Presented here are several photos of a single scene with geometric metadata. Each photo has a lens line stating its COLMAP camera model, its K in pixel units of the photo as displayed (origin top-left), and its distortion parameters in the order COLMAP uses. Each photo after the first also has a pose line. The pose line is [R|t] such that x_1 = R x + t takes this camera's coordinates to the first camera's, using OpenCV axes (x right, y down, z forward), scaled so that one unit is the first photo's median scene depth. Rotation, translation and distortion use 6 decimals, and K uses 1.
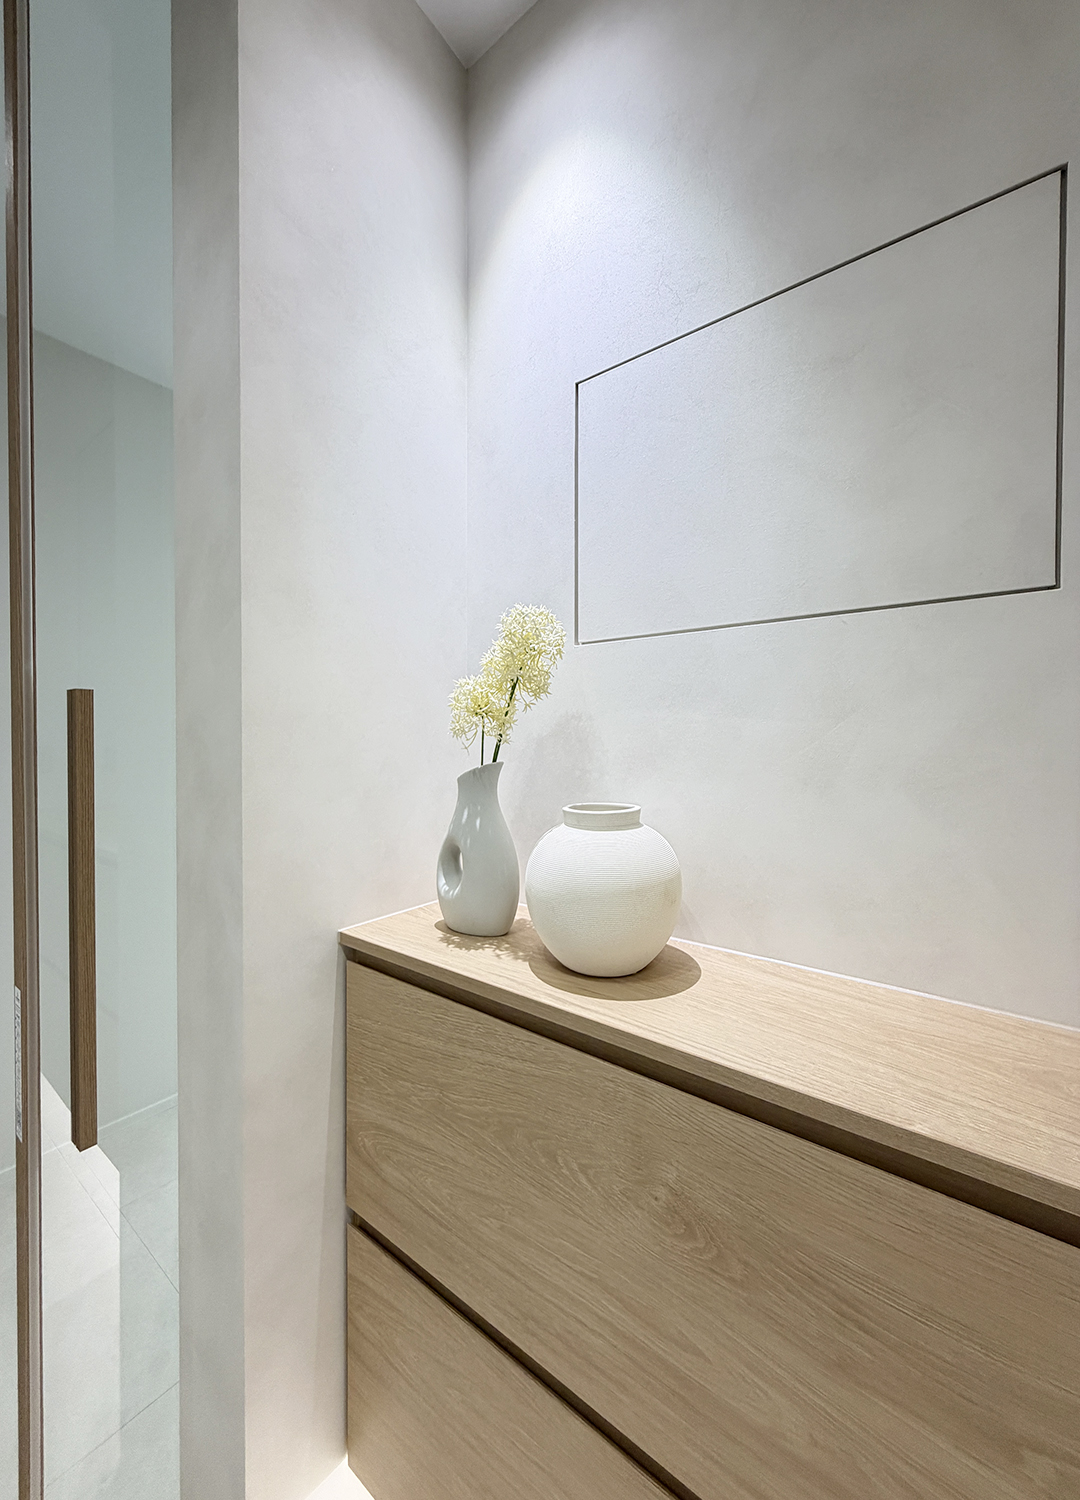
lens RADIAL K [[612.9, 0, 540.0], [0, 612.9, 750.0], [0, 0, 1]] dist [0.000000, 0.000178]
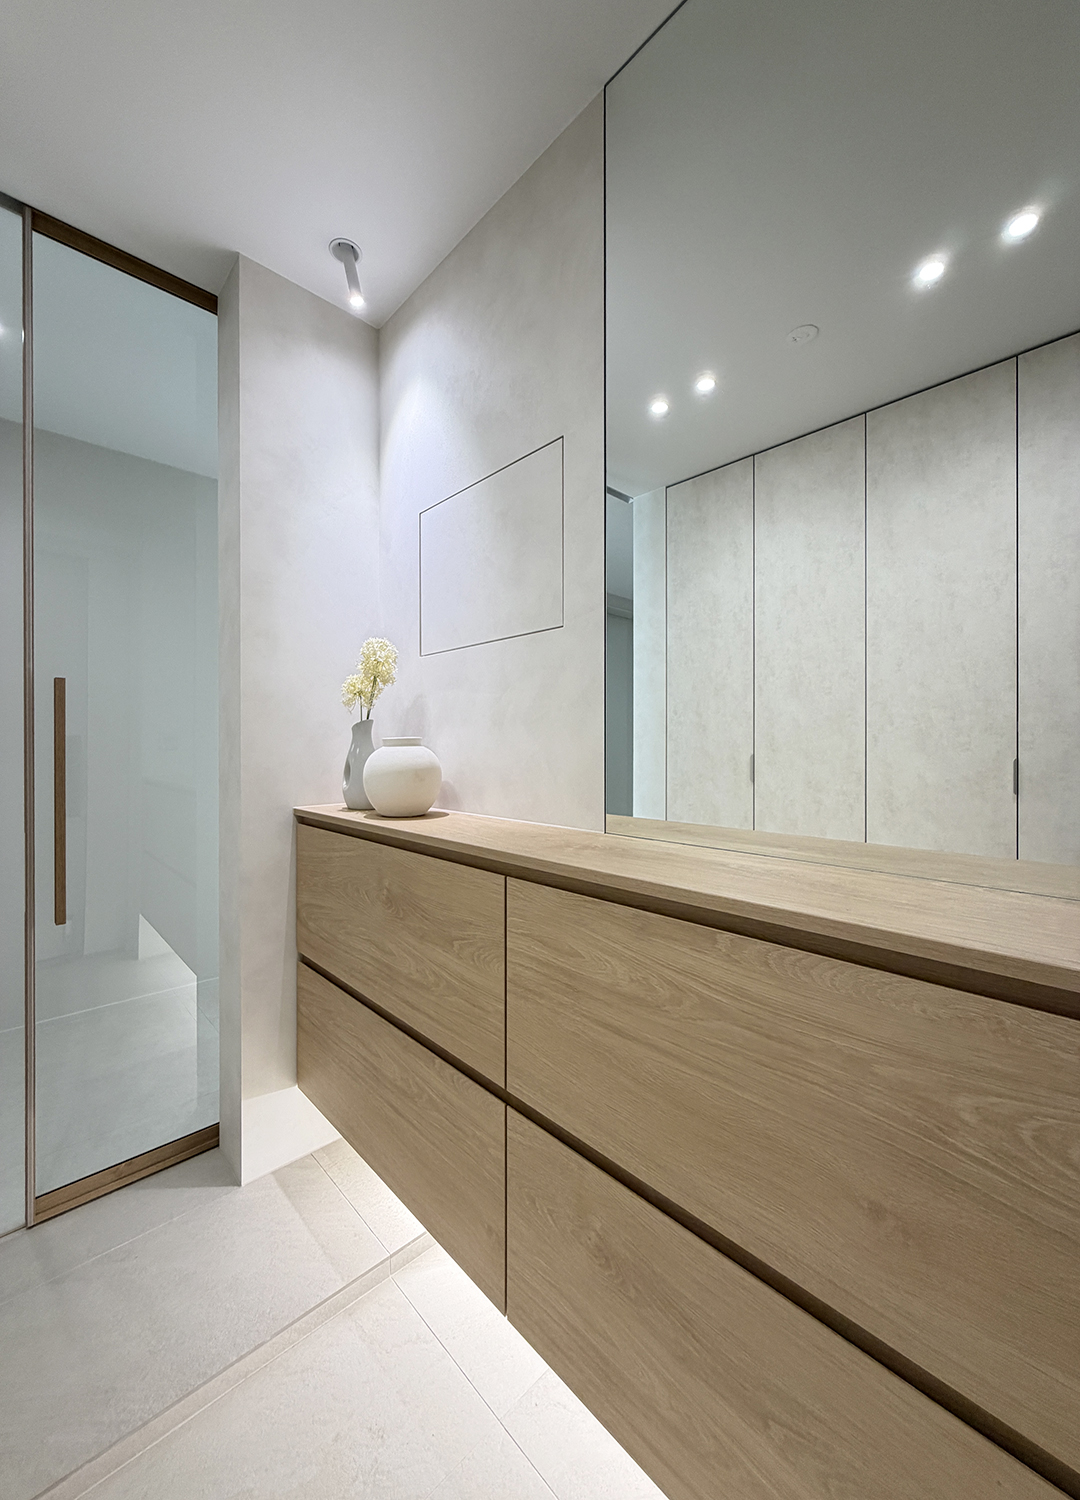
lens RADIAL K [[601.1, 0, 531.5], [0, 601.1, 737.8], [0, 0, 1]] dist [0.000503, 0.000360]
pose [[0.987914, -0.008641, -0.154763, 0.724027], [0.006255, 0.999854, -0.015897, 0.111004], [0.154878, 0.014736, 0.987824, -0.778614]]
